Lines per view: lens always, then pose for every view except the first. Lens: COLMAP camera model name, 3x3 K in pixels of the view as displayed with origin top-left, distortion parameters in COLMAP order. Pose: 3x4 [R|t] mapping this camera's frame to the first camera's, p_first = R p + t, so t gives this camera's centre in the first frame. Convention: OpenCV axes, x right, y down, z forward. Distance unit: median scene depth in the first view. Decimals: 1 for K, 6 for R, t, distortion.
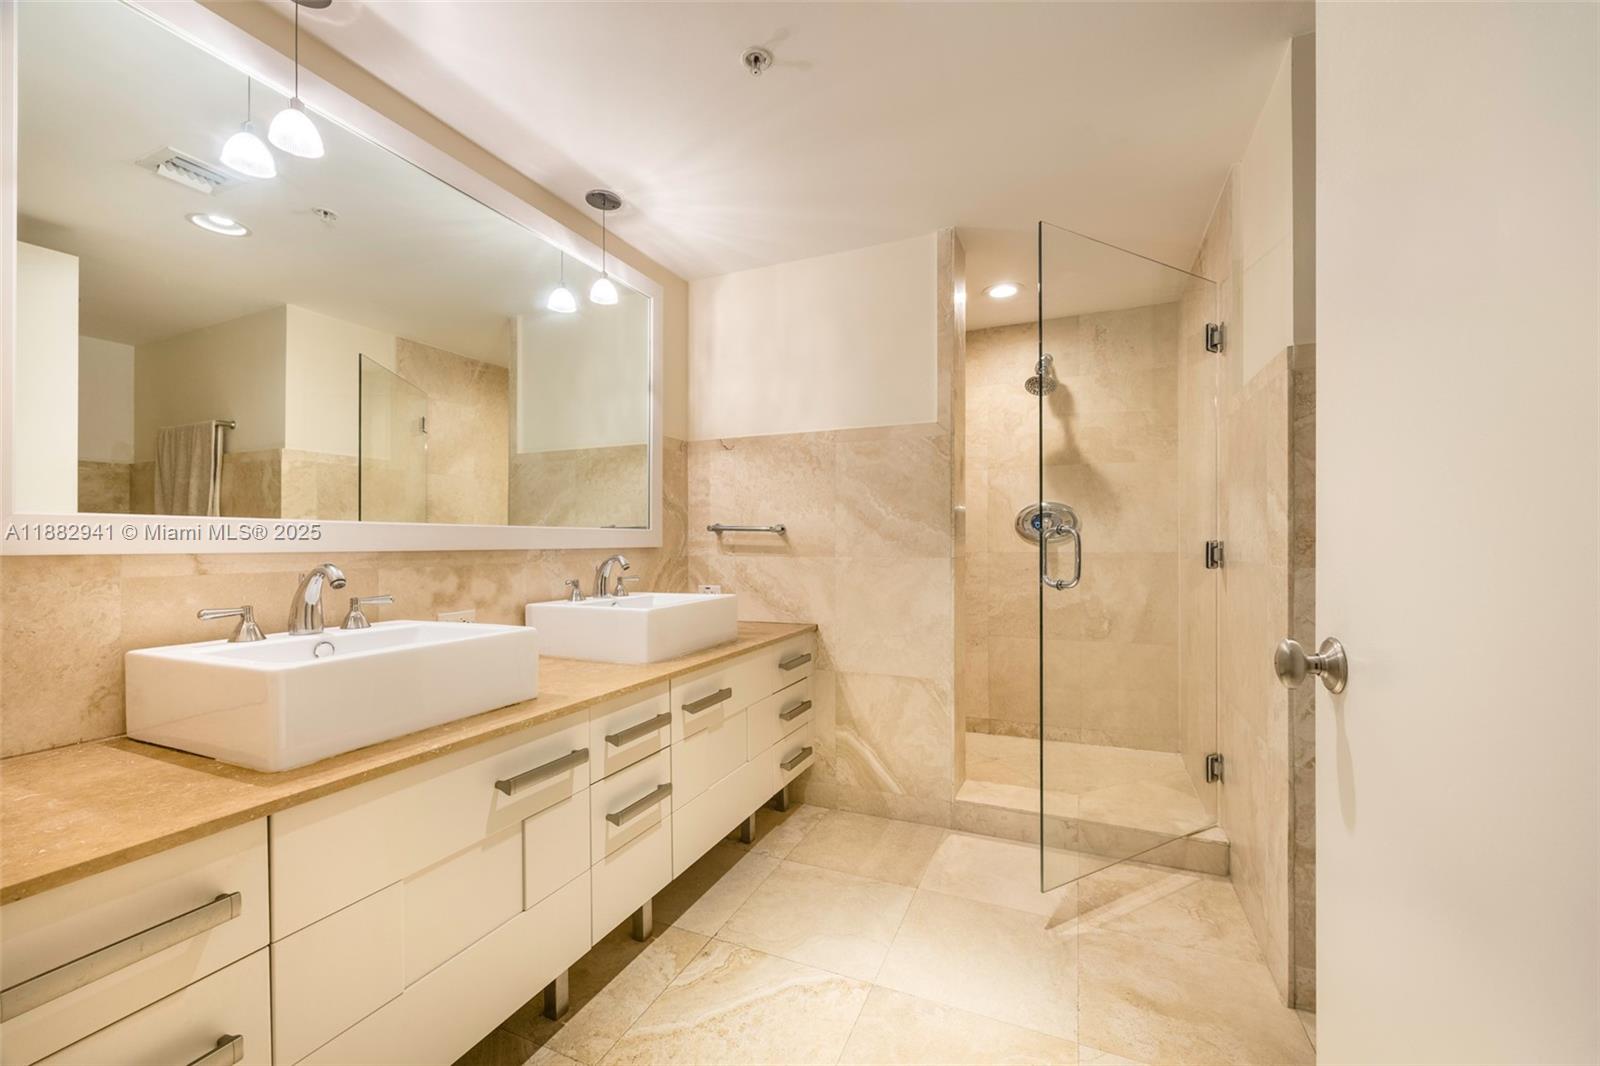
lens RADIAL K [[633.1, 0, 802.0], [0, 633.1, 540.1], [0, 0, 1]] dist [0.002430, 0.000230]
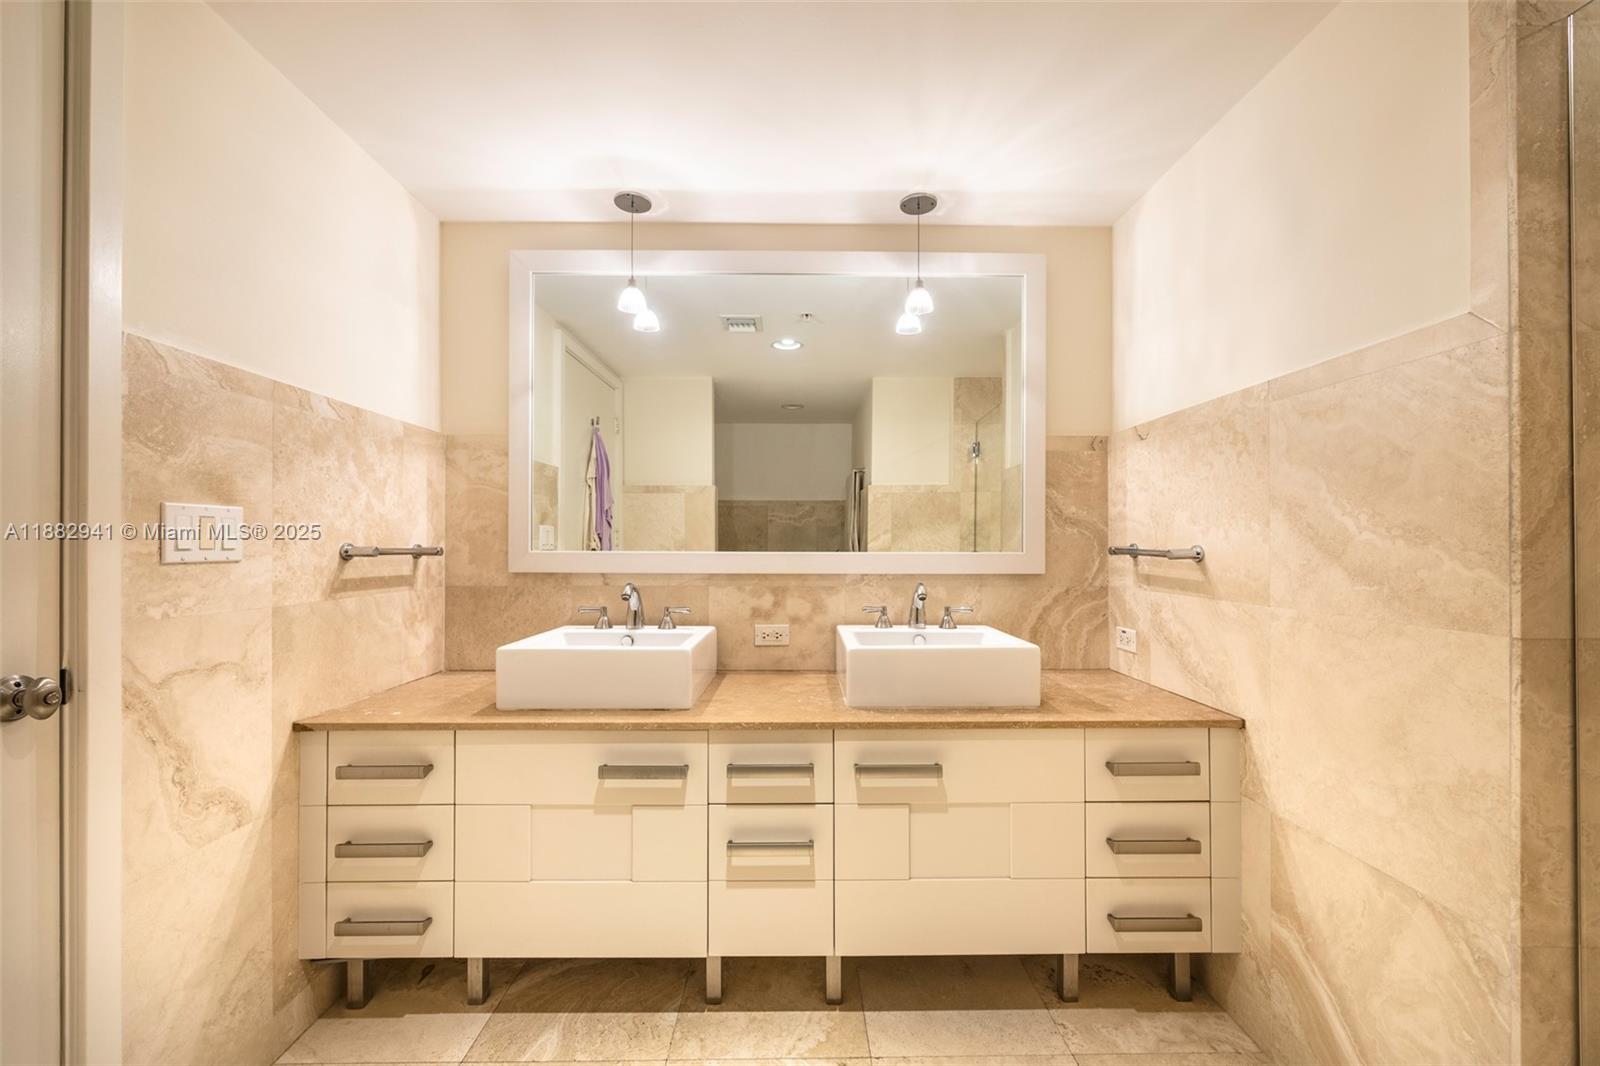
lens RADIAL K [[614.8, 0, 802.0], [0, 614.8, 538.1], [0, 0, 1]] dist [-0.002252, -0.000160]
pose [[0.412059, -0.005388, -0.911141, 0.383178], [-0.000406, 0.999981, -0.006097, -0.030984], [0.911157, 0.002883, 0.412049, 0.405302]]
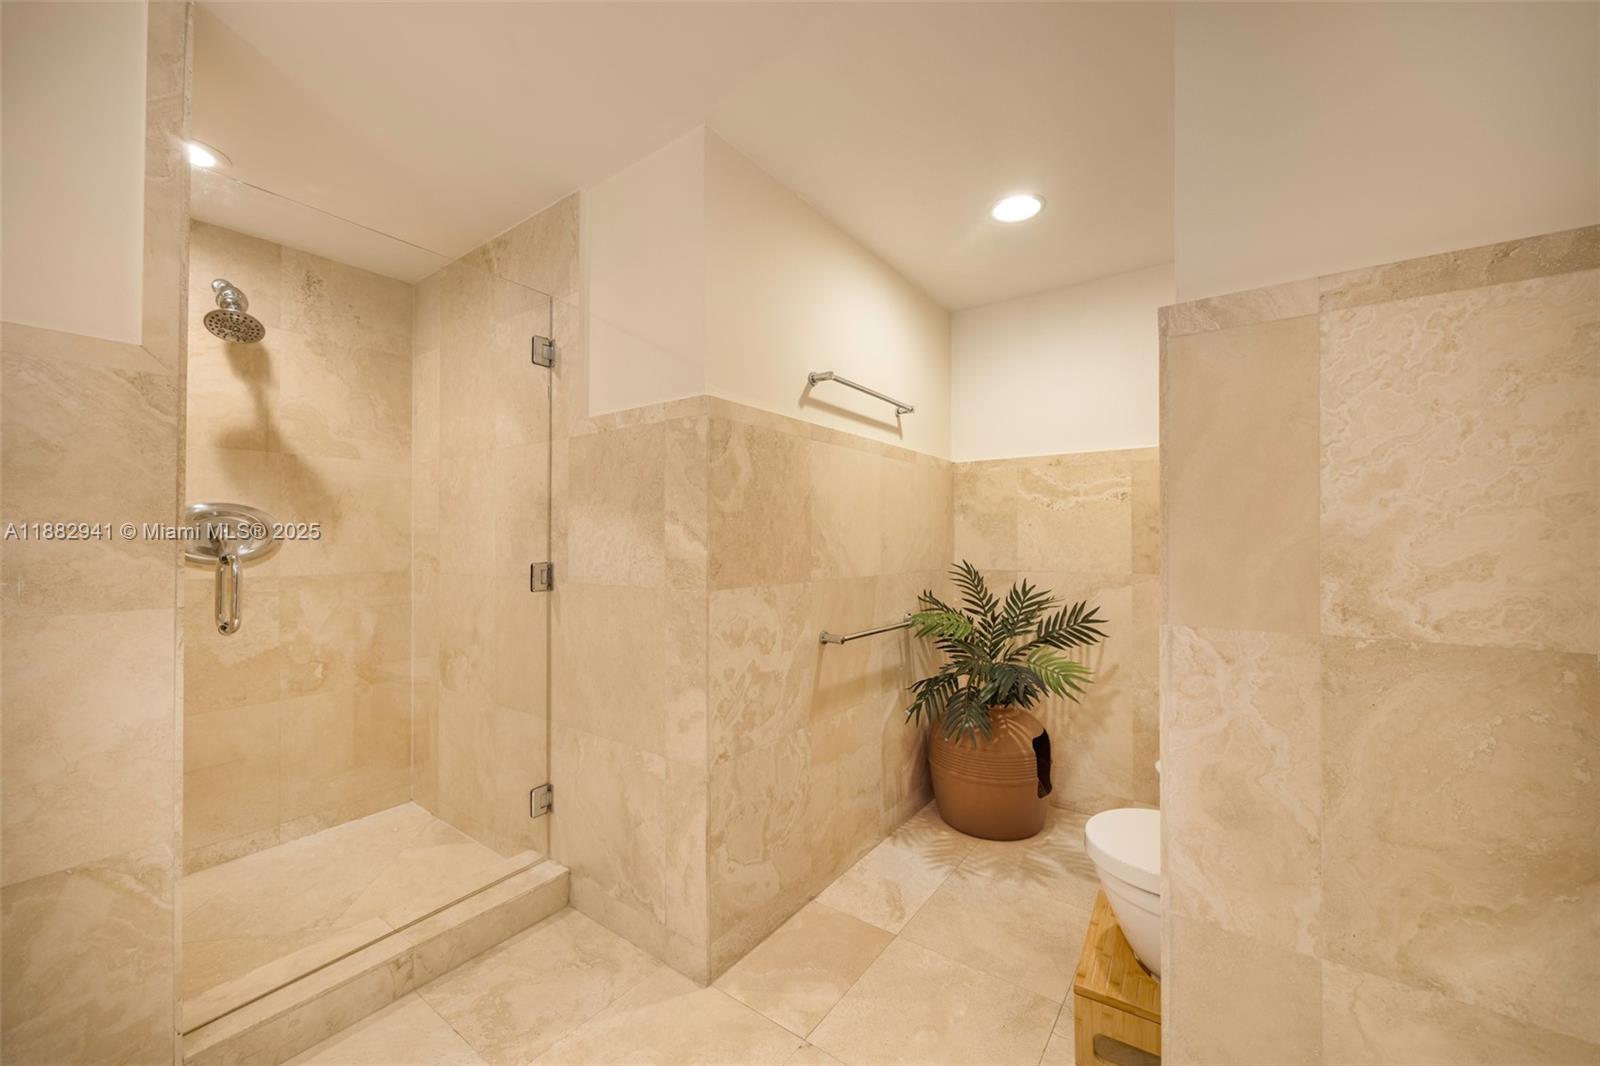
lens RADIAL K [[616.5, 0, 807.3], [0, 616.5, 532.9], [0, 0, 1]] dist [-0.000753, -0.000230]
pose [[0.201870, 0.012272, 0.979336, -0.156017], [-0.001861, 0.999924, -0.012146, -0.028213], [-0.979411, 0.000629, 0.201877, 0.355331]]
